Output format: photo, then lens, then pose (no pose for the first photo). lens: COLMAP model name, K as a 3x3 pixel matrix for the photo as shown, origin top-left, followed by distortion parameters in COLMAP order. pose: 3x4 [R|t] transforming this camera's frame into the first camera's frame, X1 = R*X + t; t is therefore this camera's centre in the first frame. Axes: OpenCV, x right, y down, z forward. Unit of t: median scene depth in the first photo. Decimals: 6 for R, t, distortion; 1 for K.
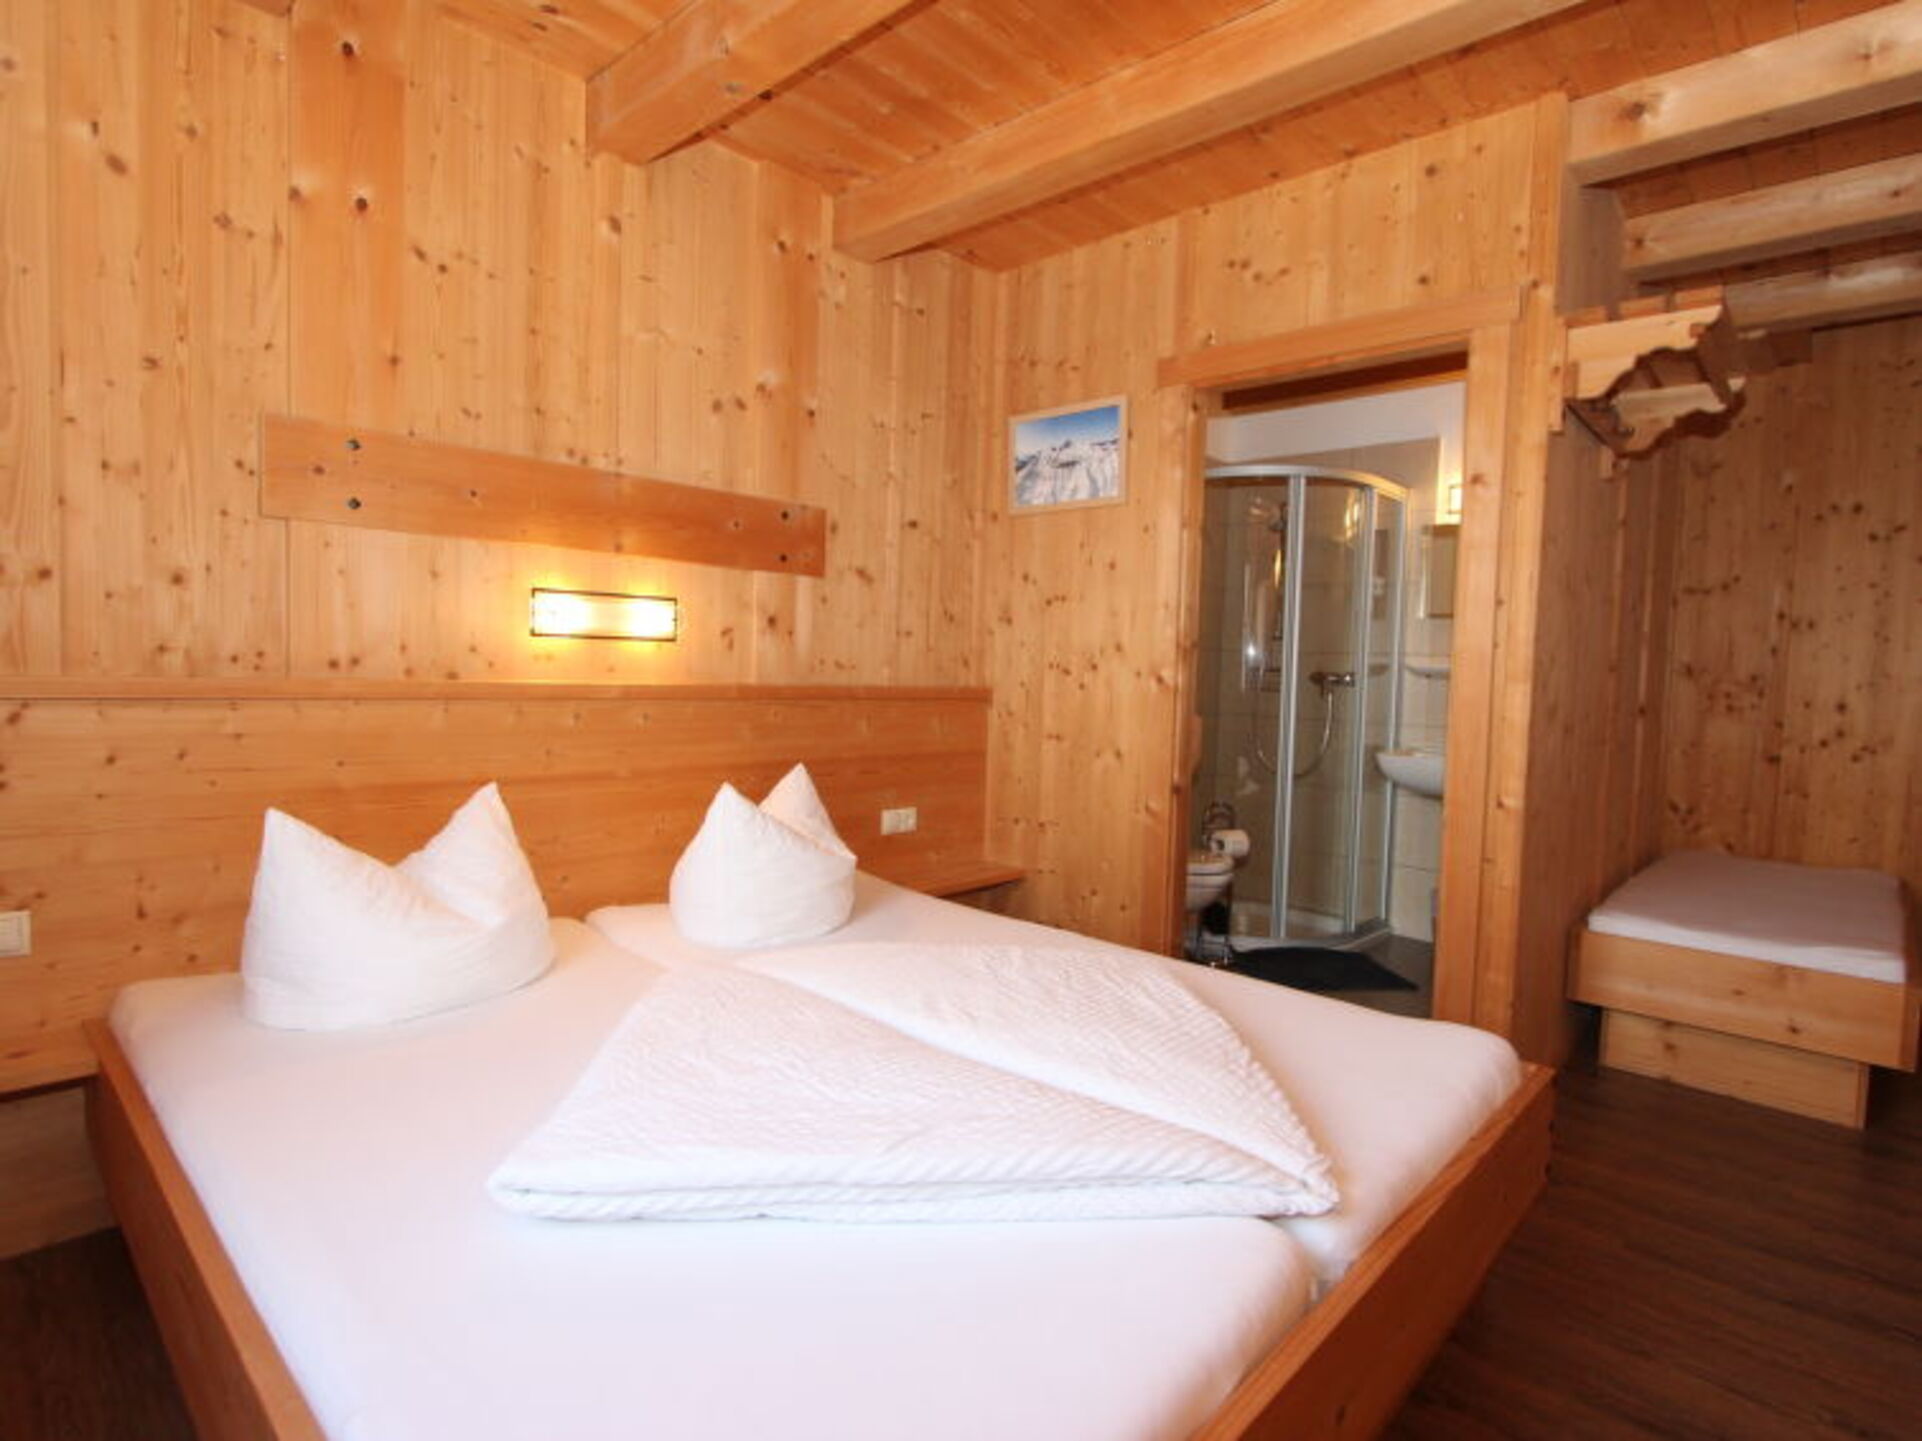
lens RADIAL K [[1001.1, 0, 961.0], [0, 1001.1, 720.5], [0, 0, 1]] dist [-0.001938, -0.001135]
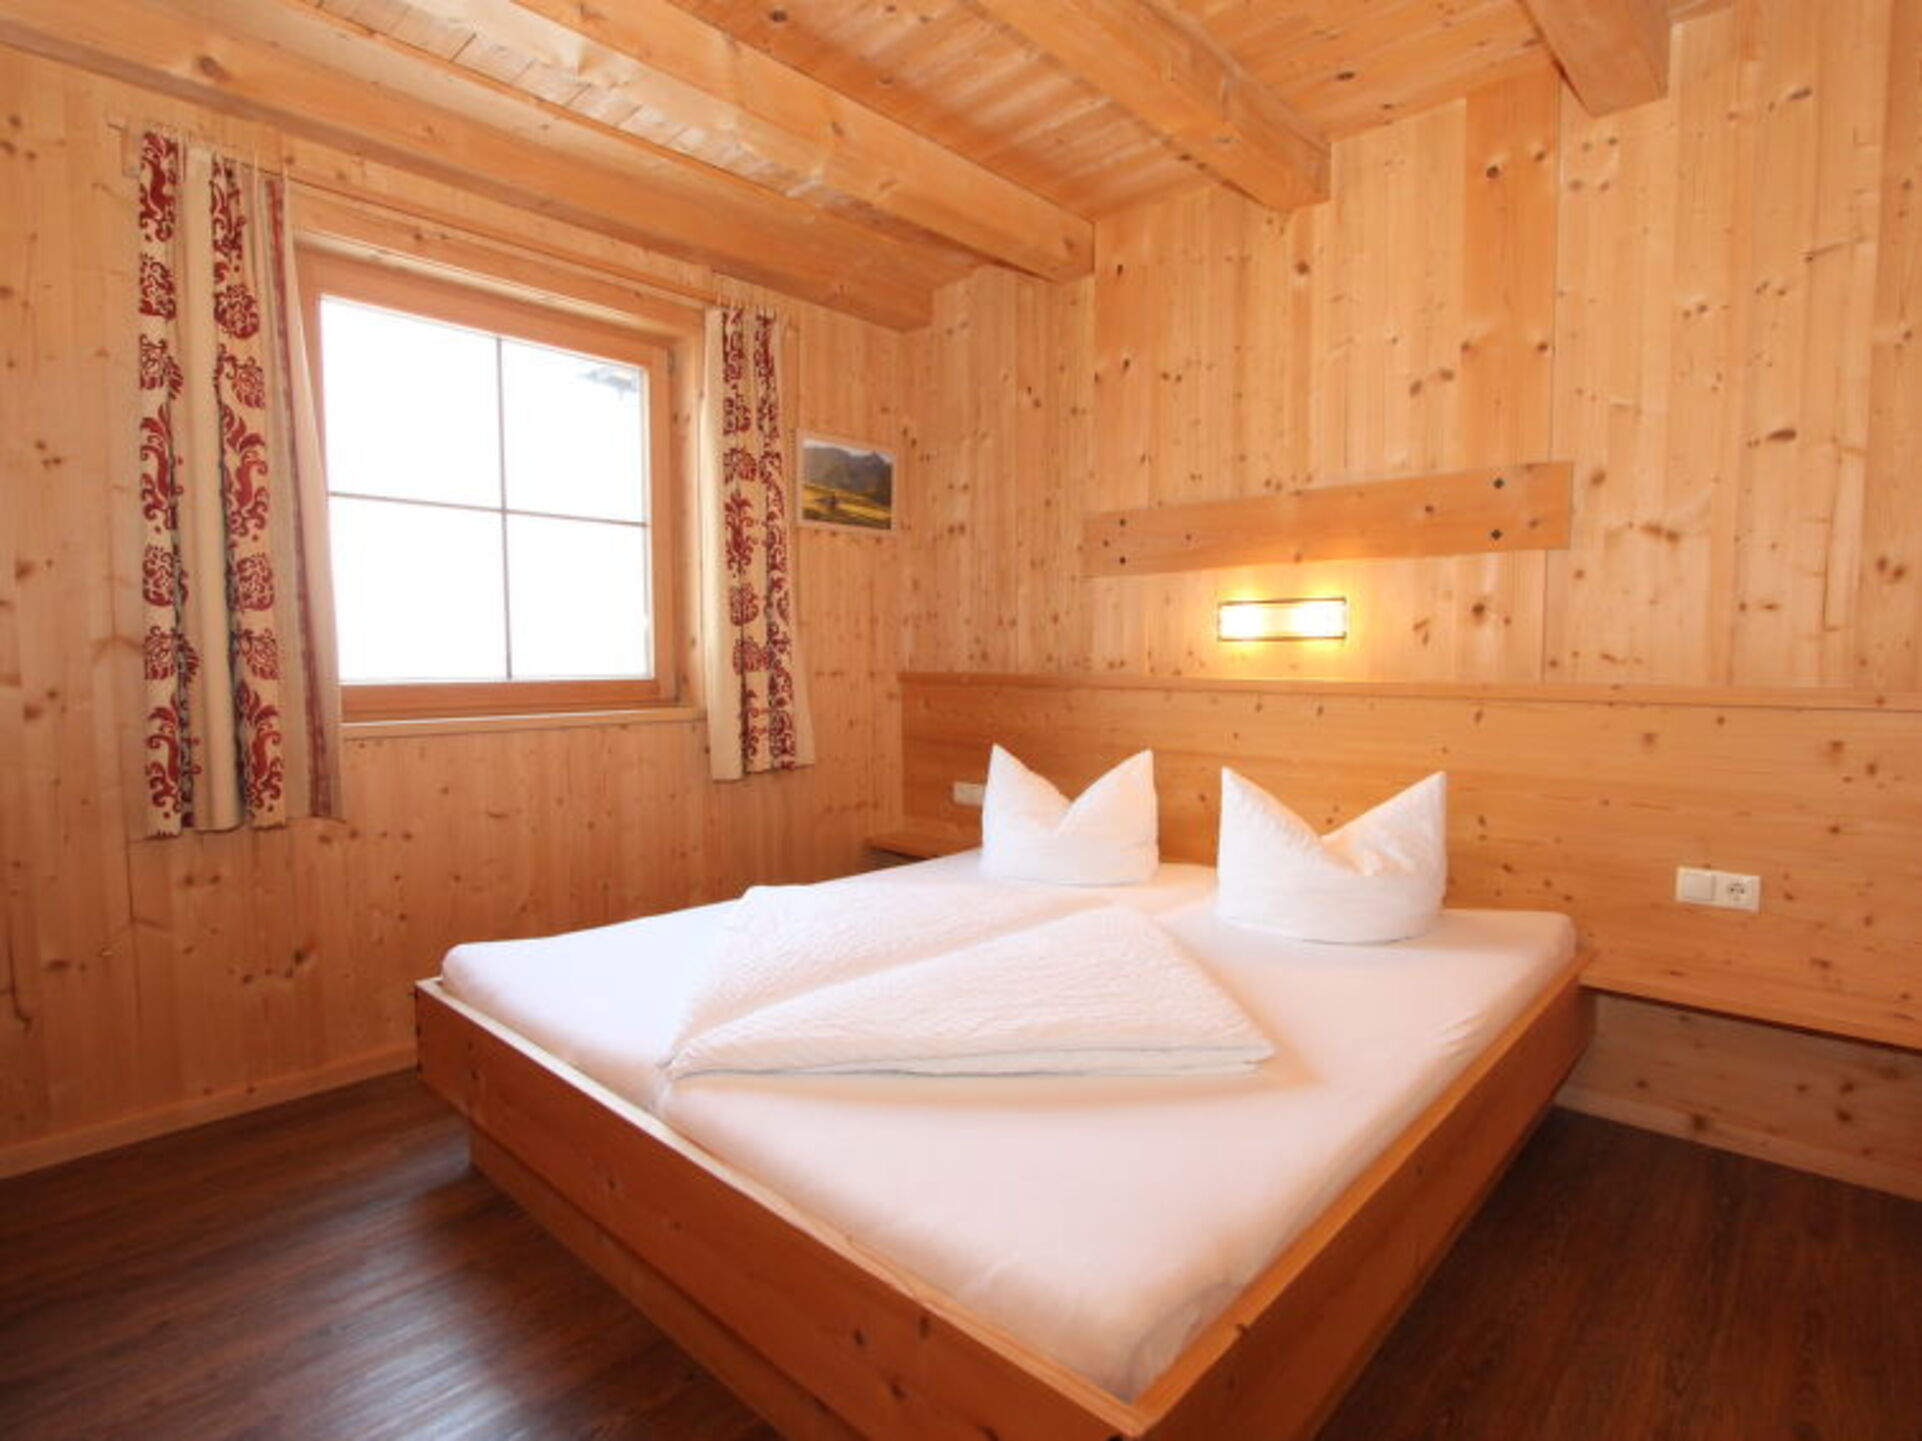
lens RADIAL K [[1001.1, 0, 961.0], [0, 1001.1, 720.5], [0, 0, 1]] dist [-0.001938, -0.001135]
pose [[0.004172, 0.041979, -0.999110, 0.760029], [-0.047364, 0.998005, 0.041735, -0.020160], [0.998869, 0.047148, 0.006152, 0.613958]]
